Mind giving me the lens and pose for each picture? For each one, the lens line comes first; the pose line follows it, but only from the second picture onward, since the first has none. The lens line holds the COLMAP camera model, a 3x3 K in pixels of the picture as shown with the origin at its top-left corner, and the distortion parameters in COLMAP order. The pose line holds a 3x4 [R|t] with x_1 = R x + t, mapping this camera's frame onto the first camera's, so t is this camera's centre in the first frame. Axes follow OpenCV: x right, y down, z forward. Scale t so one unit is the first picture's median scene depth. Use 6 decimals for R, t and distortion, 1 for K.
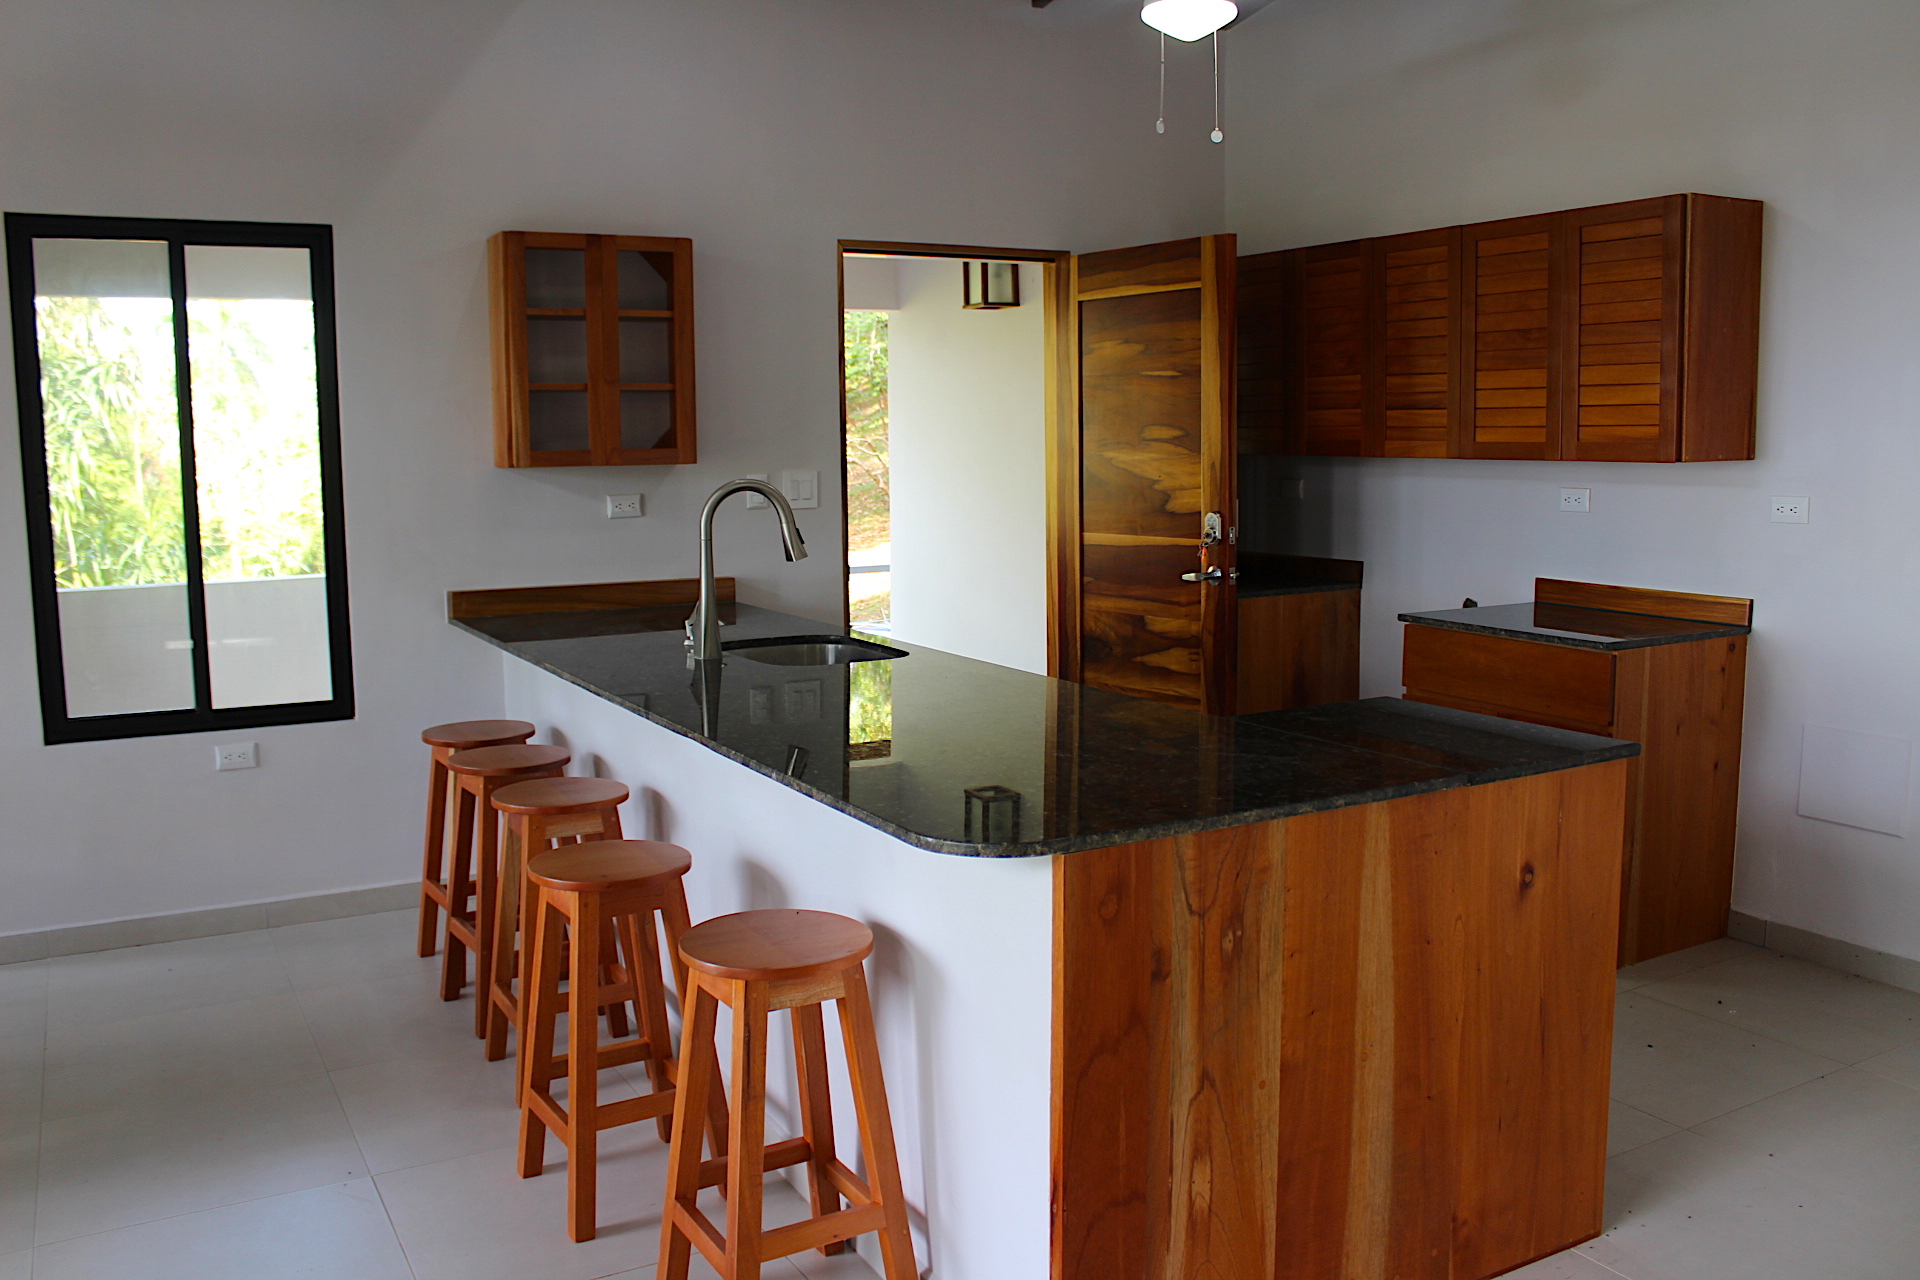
lens RADIAL K [[1577.9, 0, 960.0], [0, 1577.9, 640.0], [0, 0, 1]] dist [-0.171589, 0.162519]
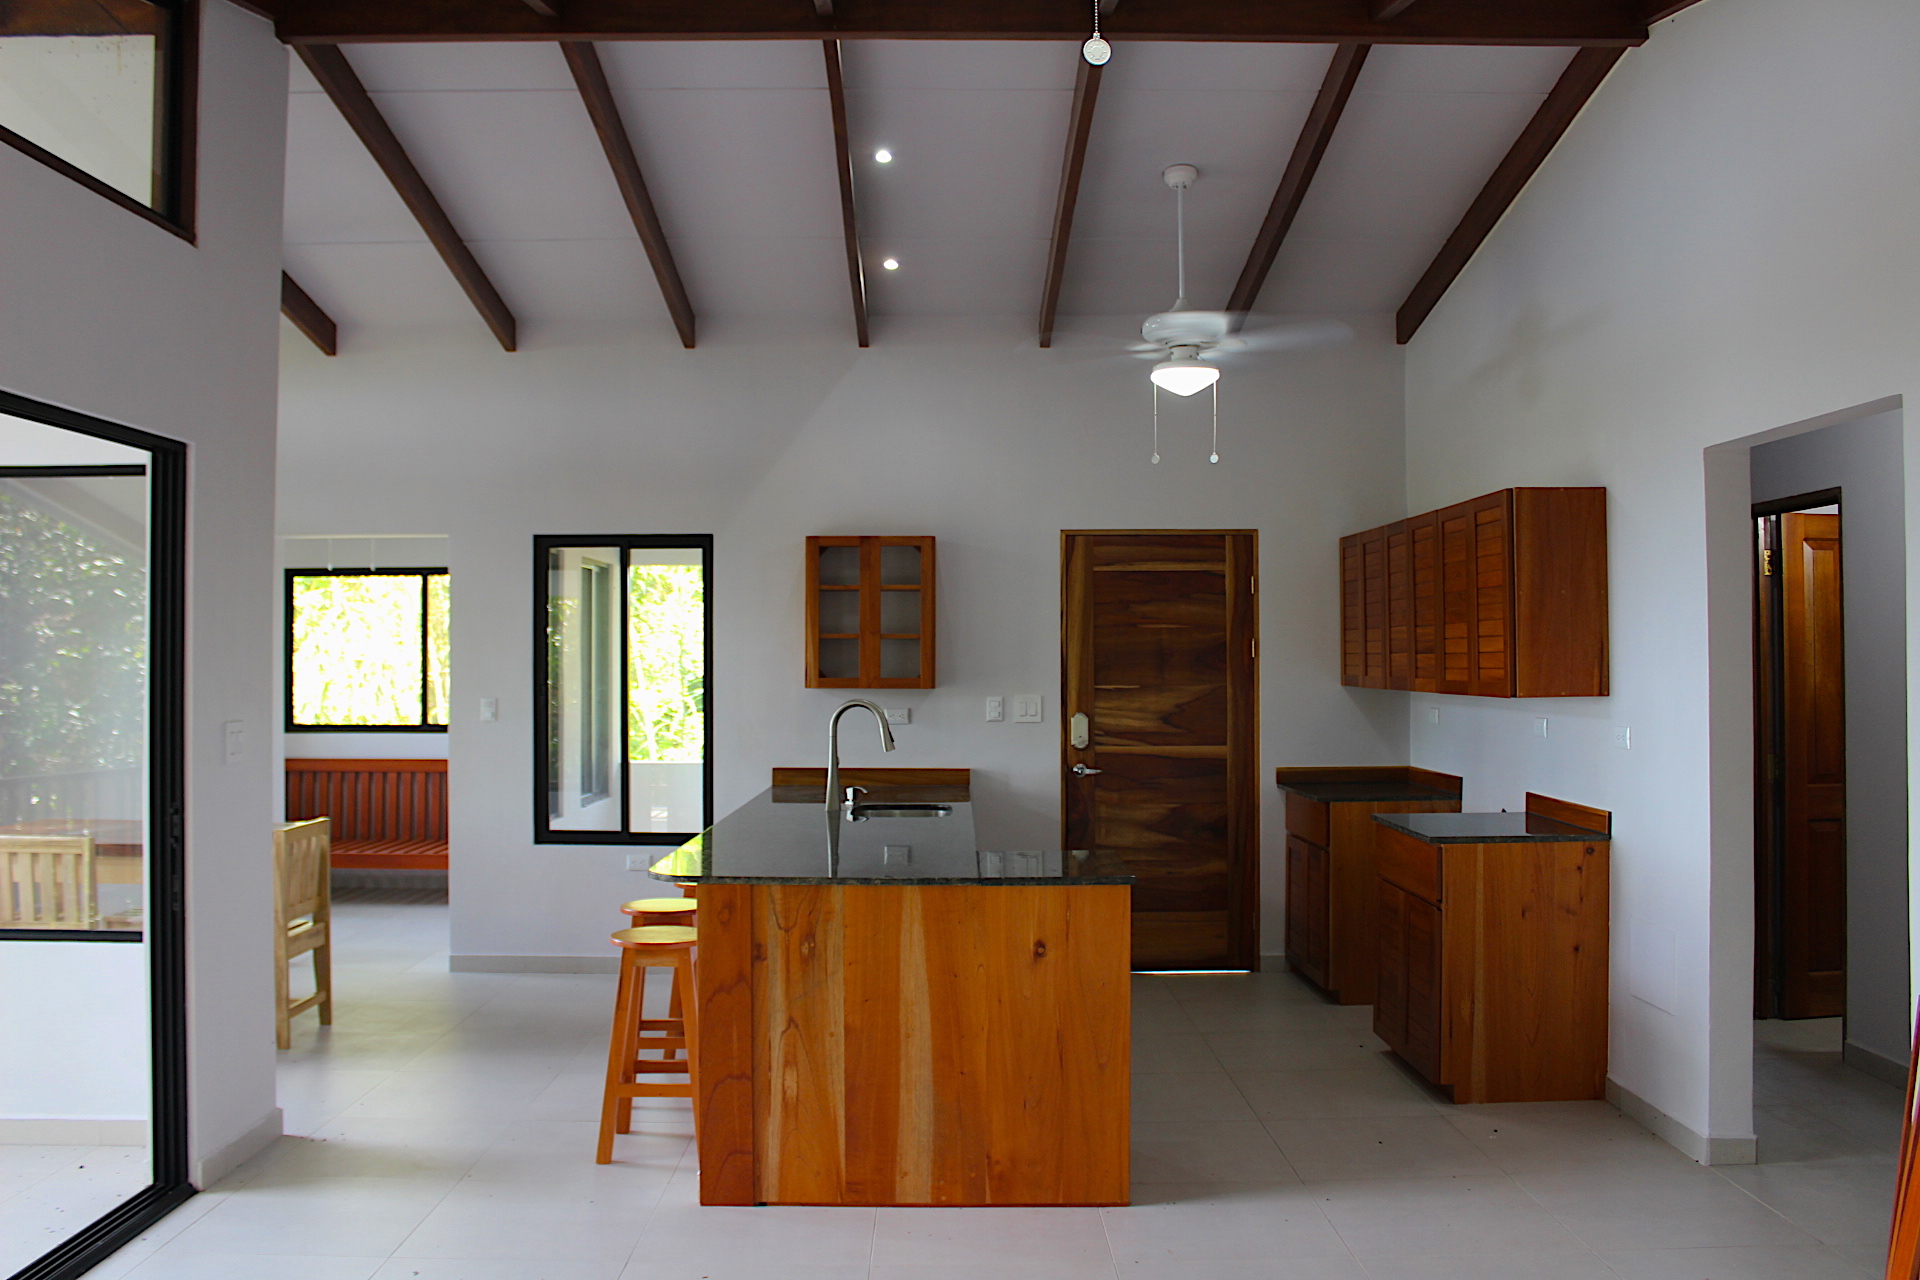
lens RADIAL K [[1577.9, 0, 960.0], [0, 1577.9, 640.0], [0, 0, 1]] dist [-0.171589, 0.162519]
pose [[0.876905, 0.002792, -0.480655, 1.127892], [-0.069653, 0.990166, -0.121321, 0.038083], [0.475590, 0.139866, 0.868477, -0.542967]]
